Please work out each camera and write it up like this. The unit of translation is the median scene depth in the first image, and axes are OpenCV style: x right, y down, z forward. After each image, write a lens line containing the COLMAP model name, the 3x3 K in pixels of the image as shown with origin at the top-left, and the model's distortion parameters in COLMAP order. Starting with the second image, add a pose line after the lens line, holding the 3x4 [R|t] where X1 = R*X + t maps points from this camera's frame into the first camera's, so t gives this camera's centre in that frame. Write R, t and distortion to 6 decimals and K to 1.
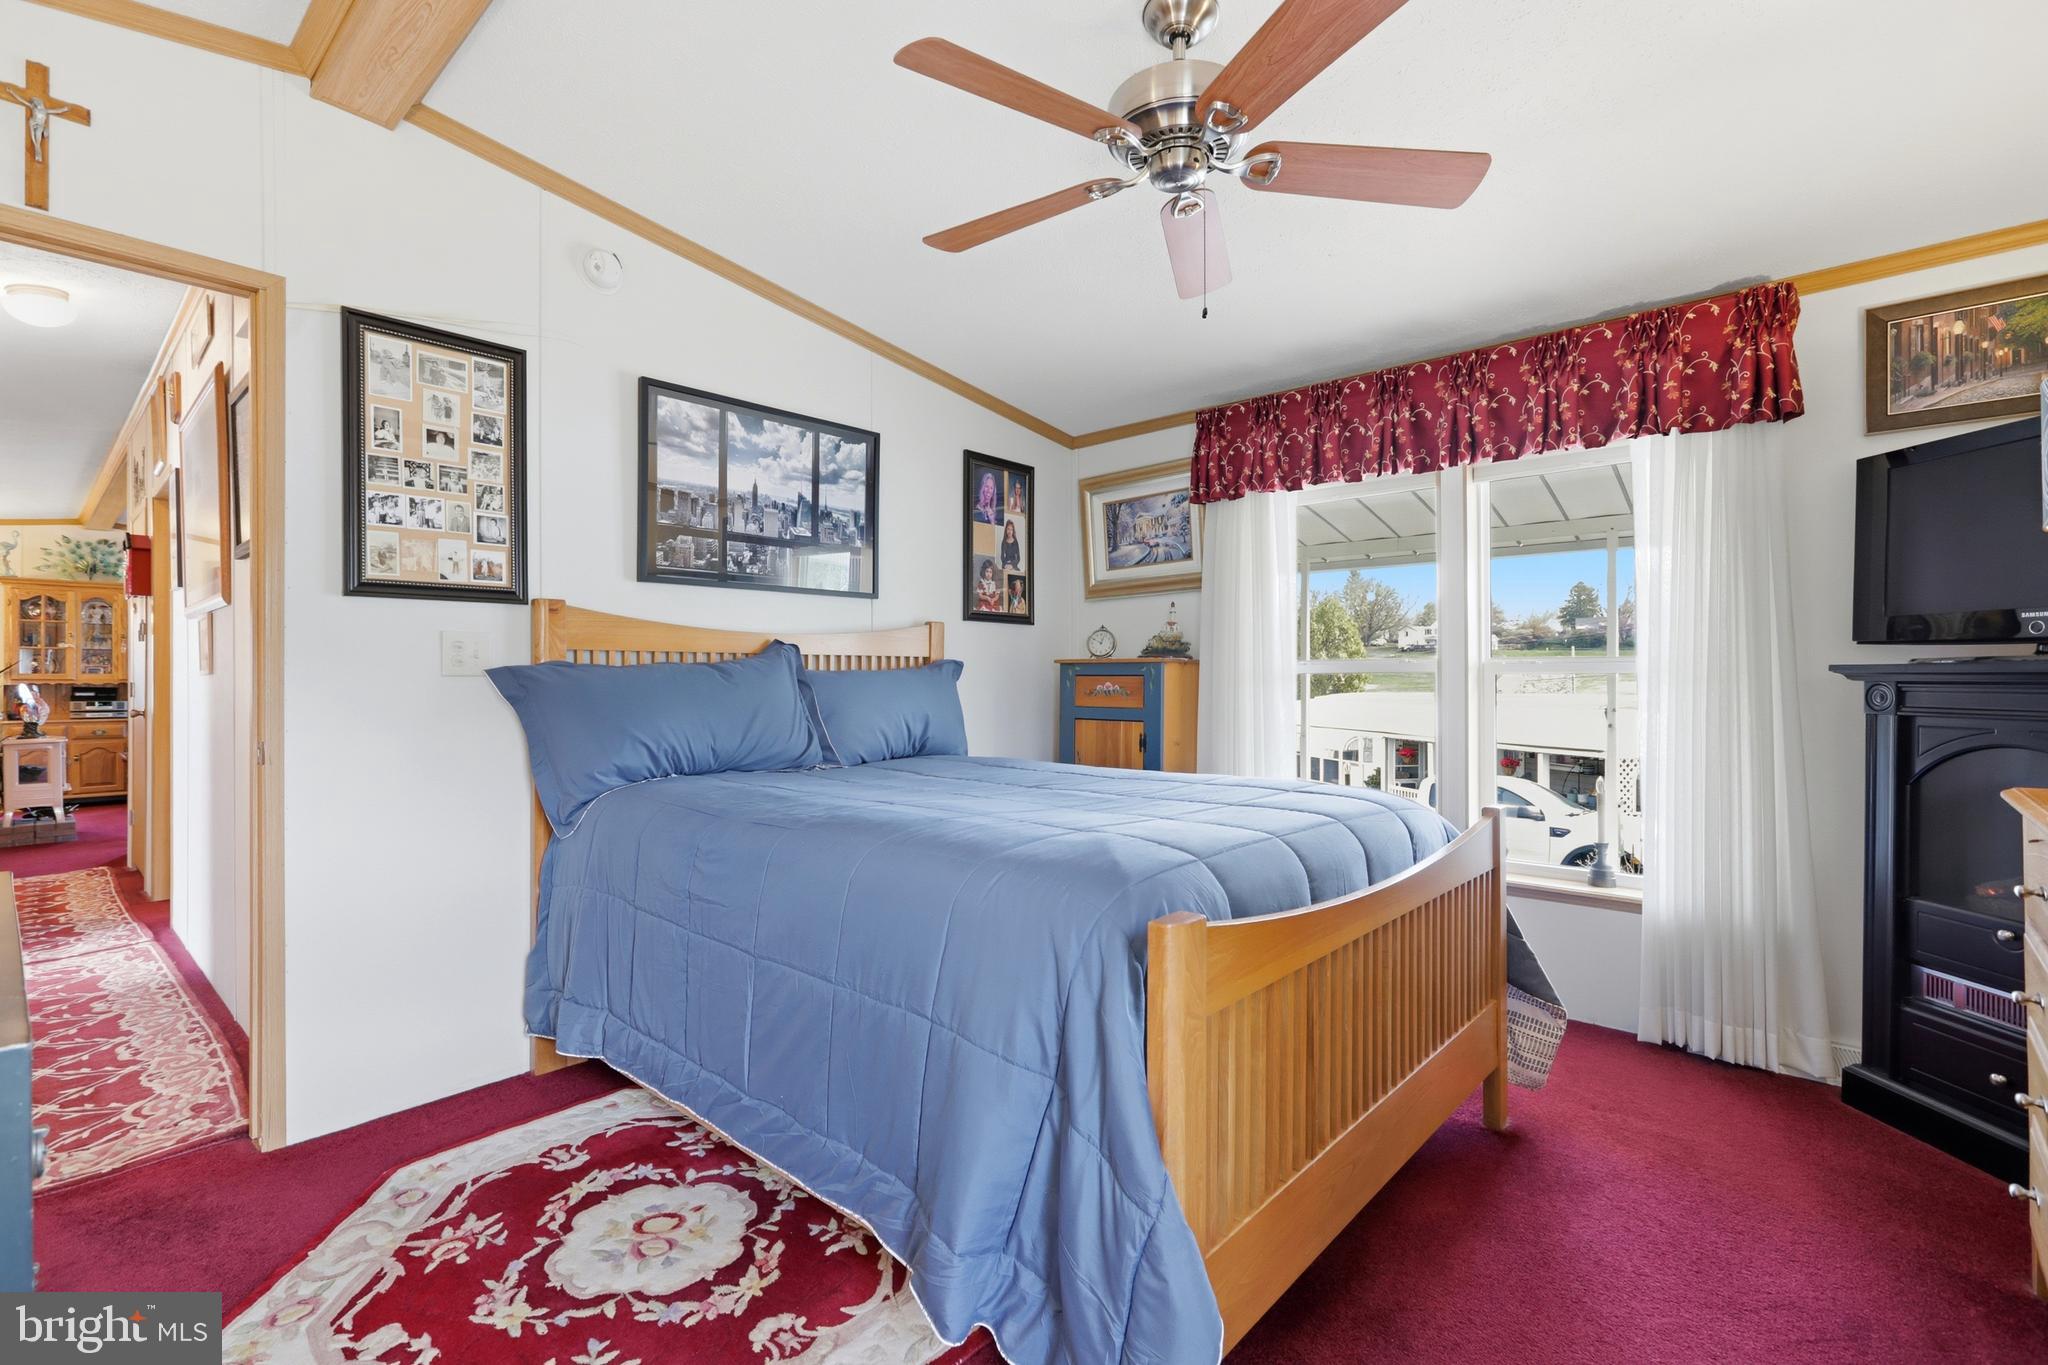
lens RADIAL K [[925.0, 0, 1025.0], [0, 925.0, 686.6], [0, 0, 1]] dist [0.001654, 0.001601]
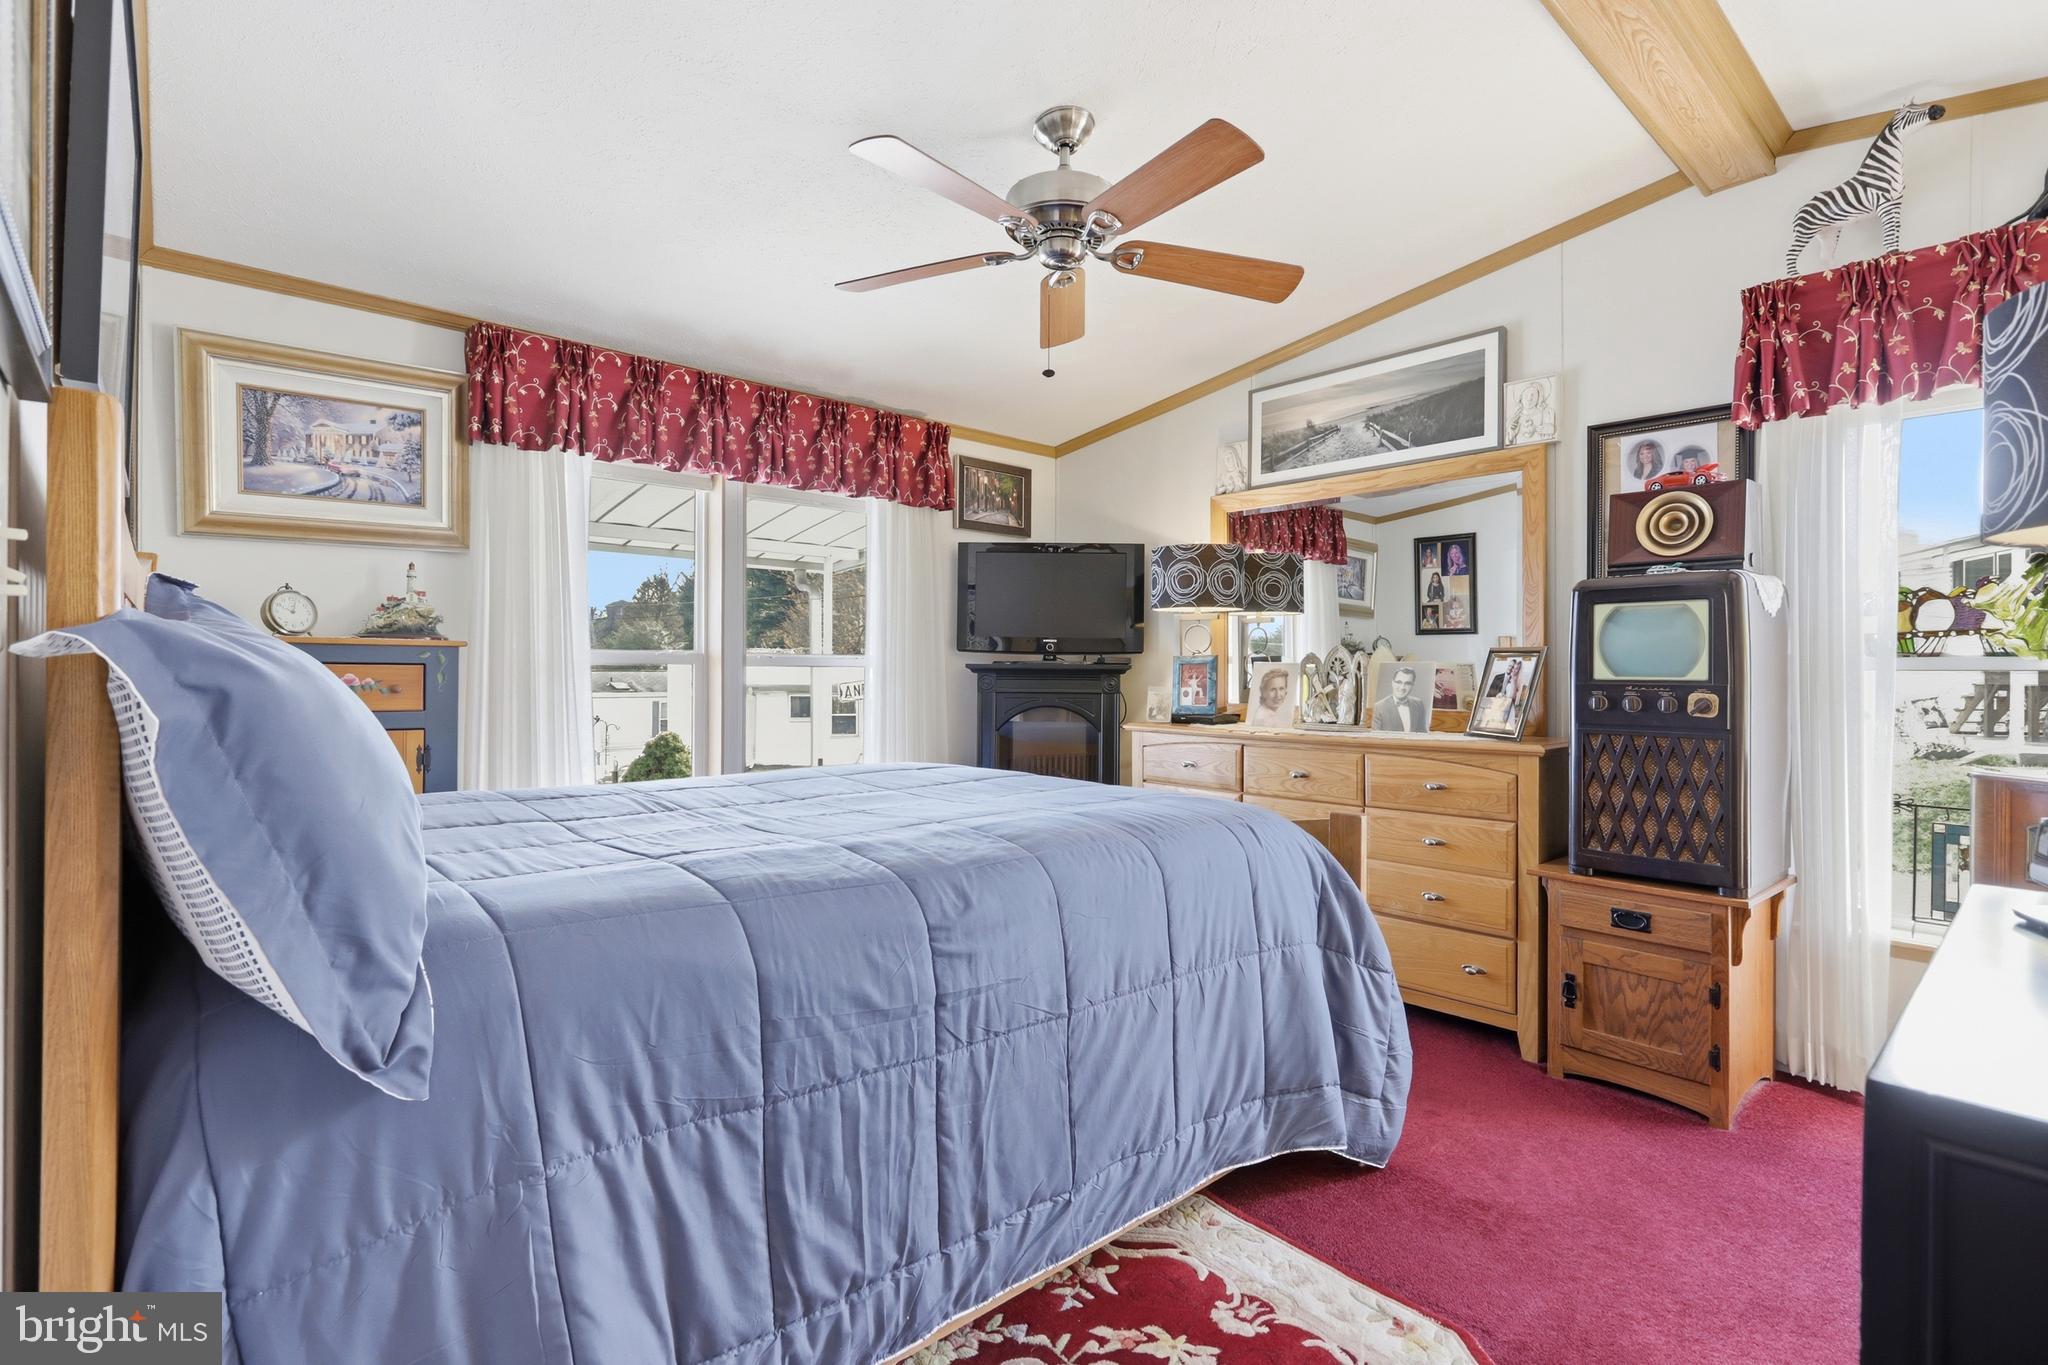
lens RADIAL K [[956.7, 0, 1023.8], [0, 956.7, 674.0], [0, 0, 1]] dist [-0.001947, 0.001492]
pose [[0.111513, -0.000019, 0.993763, -0.573456], [0.004234, 0.999991, -0.000456, -0.002548], [-0.993754, 0.004259, 0.111512, 0.480622]]
